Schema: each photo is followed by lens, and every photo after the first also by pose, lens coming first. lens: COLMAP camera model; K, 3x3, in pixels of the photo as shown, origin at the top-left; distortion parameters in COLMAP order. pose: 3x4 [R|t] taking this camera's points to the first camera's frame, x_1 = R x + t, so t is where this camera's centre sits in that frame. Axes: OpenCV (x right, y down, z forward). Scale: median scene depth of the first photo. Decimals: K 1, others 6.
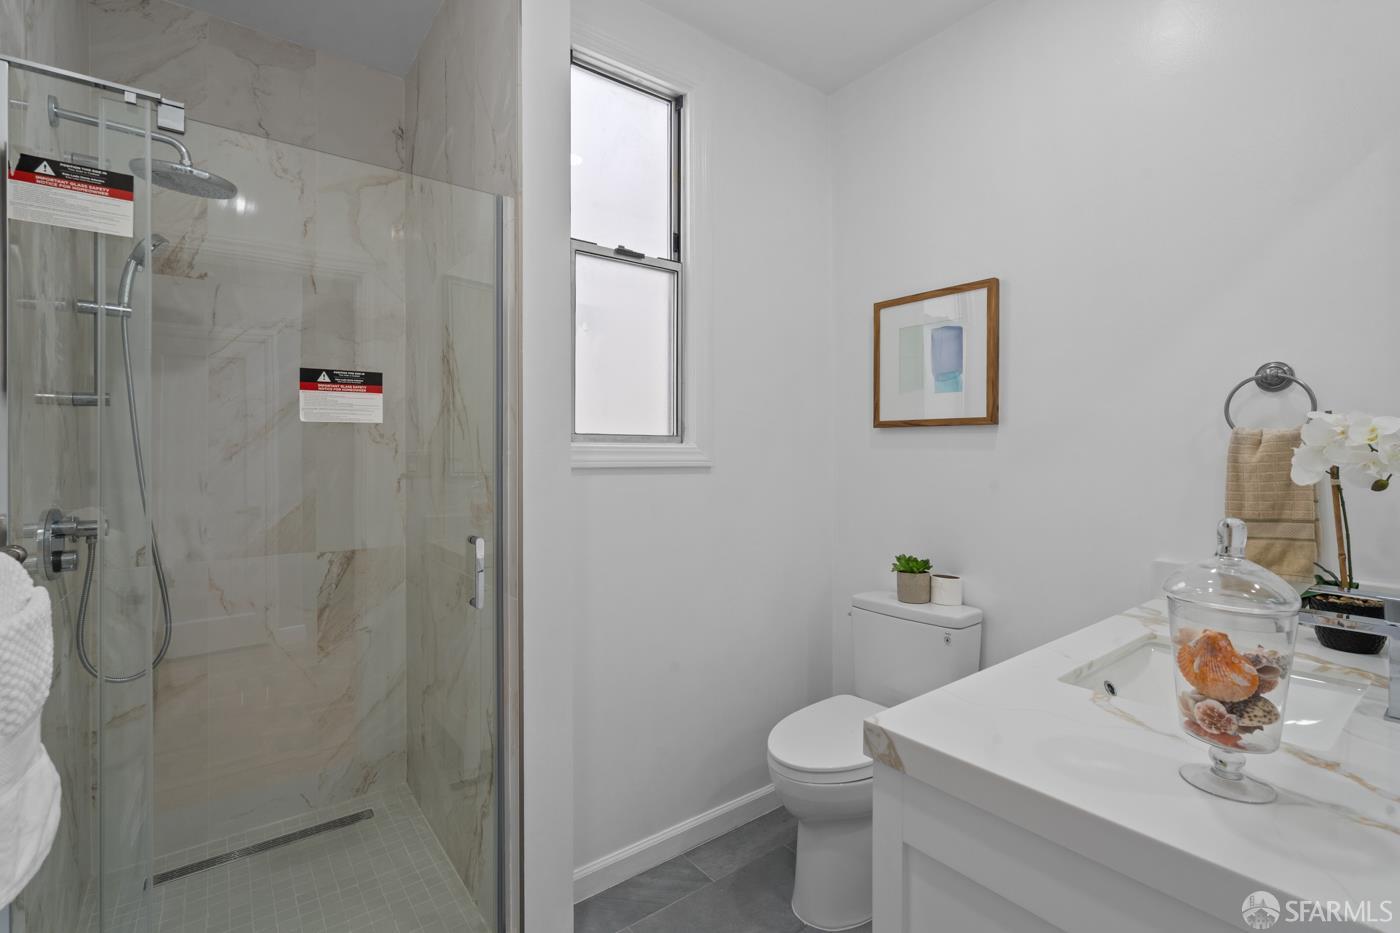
lens RADIAL K [[645.6, 0, 700.8], [0, 645.6, 460.4], [0, 0, 1]] dist [-0.004026, 0.001834]
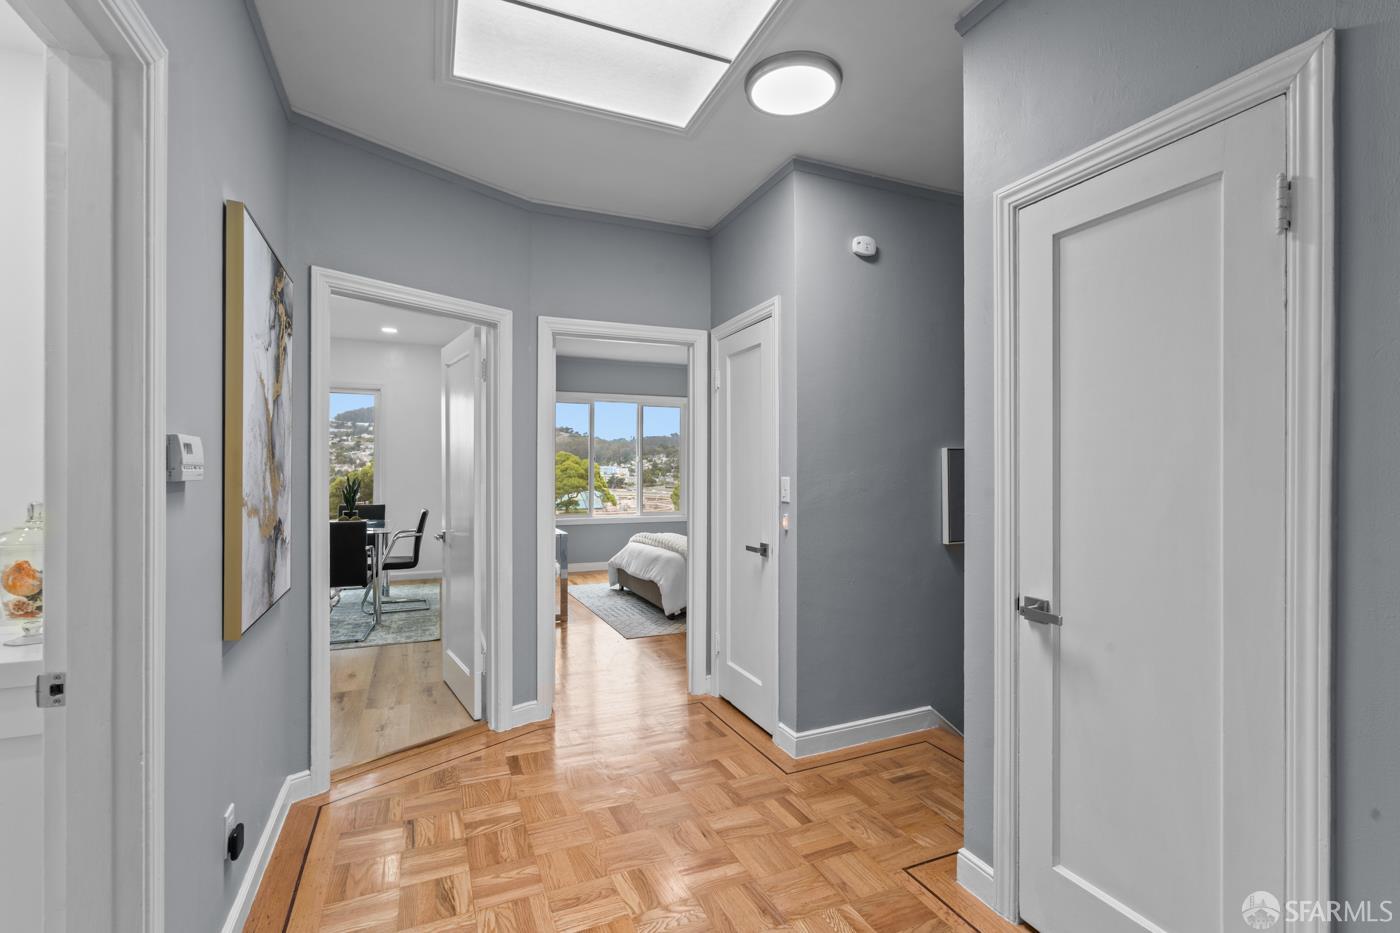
lens RADIAL K [[645.6, 0, 695.3], [0, 645.6, 471.5], [0, 0, 1]] dist [-0.004026, 0.001834]
pose [[0.252875, 0.001944, 0.967497, -0.558795], [-0.001102, 0.999998, -0.001721, 0.000756], [-0.967498, -0.000631, 0.252877, -1.444688]]
